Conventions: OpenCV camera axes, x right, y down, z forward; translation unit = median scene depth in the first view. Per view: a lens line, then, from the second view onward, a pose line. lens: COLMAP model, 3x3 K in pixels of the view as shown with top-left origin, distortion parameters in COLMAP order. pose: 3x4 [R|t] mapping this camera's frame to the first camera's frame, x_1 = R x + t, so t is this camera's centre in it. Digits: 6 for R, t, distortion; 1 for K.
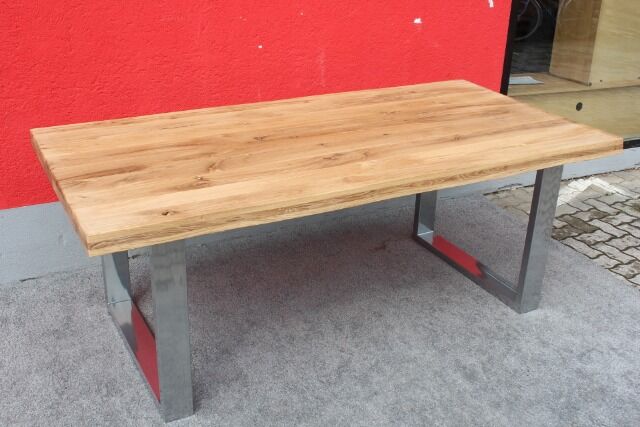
lens RADIAL K [[721.2, 0, 320.0], [0, 721.2, 213.5], [0, 0, 1]] dist [-0.122530, 0.137272]
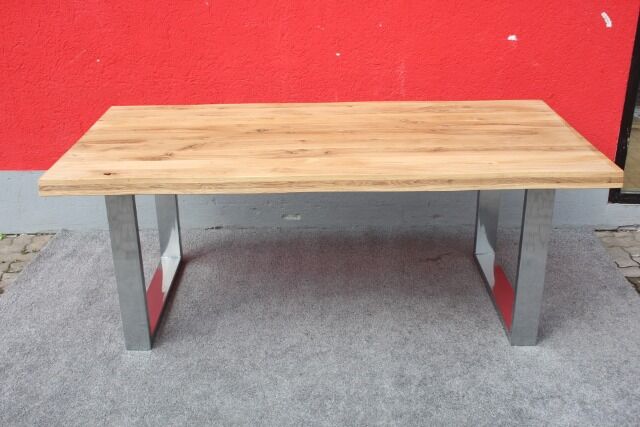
lens RADIAL K [[721.2, 0, 320.0], [0, 721.2, 213.5], [0, 0, 1]] dist [-0.122530, 0.137272]
pose [[0.880640, 0.146333, -0.450621, 0.489260], [-0.157747, 0.987402, 0.012363, -0.003791], [0.446753, 0.060196, 0.892630, 0.035683]]
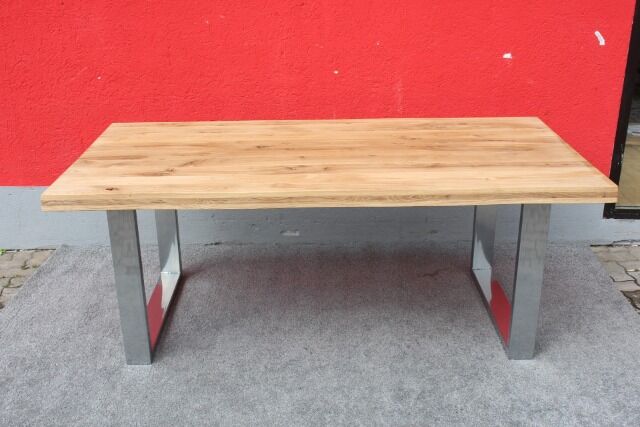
lens RADIAL K [[721.2, 0, 320.0], [0, 721.2, 213.5], [0, 0, 1]] dist [-0.122530, 0.137272]
pose [[0.883320, 0.134851, -0.448955, 0.491295], [-0.157168, 0.987491, -0.012619, 0.000076], [0.441638, 0.081708, 0.893465, 0.022754]]
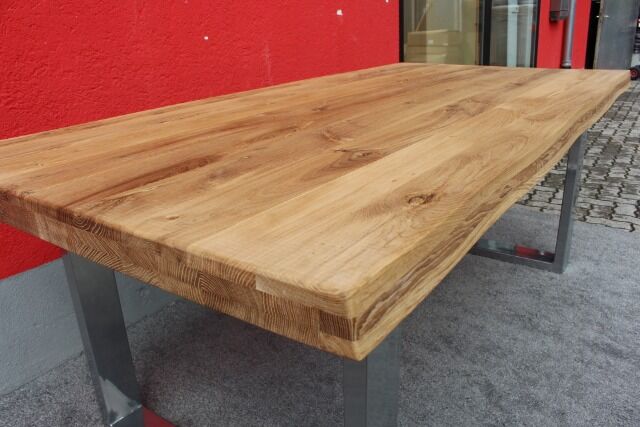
lens RADIAL K [[525.7, 0, 320.0], [0, 525.7, 213.5], [0, 0, 1]] dist [-0.175682, 0.149245]
pose [[0.897211, -0.213274, 0.386687, -0.271570], [0.239549, 0.970669, -0.020450, -0.000382], [-0.370984, 0.110979, 0.921984, 0.522835]]
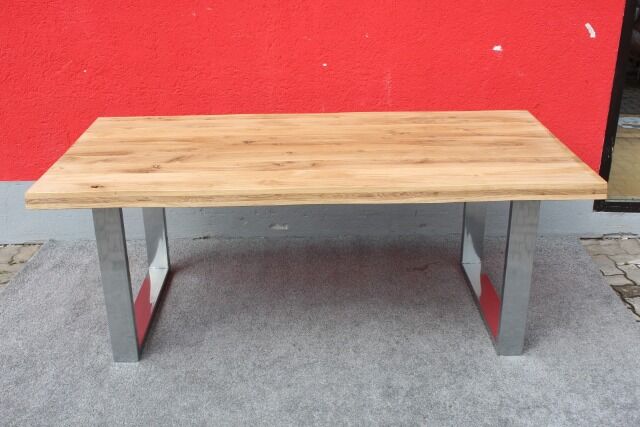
lens RADIAL K [[721.2, 0, 320.0], [0, 721.2, 213.5], [0, 0, 1]] dist [-0.122530, 0.137272]
pose [[0.888467, 0.140344, -0.436956, 0.491150], [-0.154152, 0.988039, 0.003904, -0.013848], [0.432277, 0.063889, 0.899475, 0.031824]]
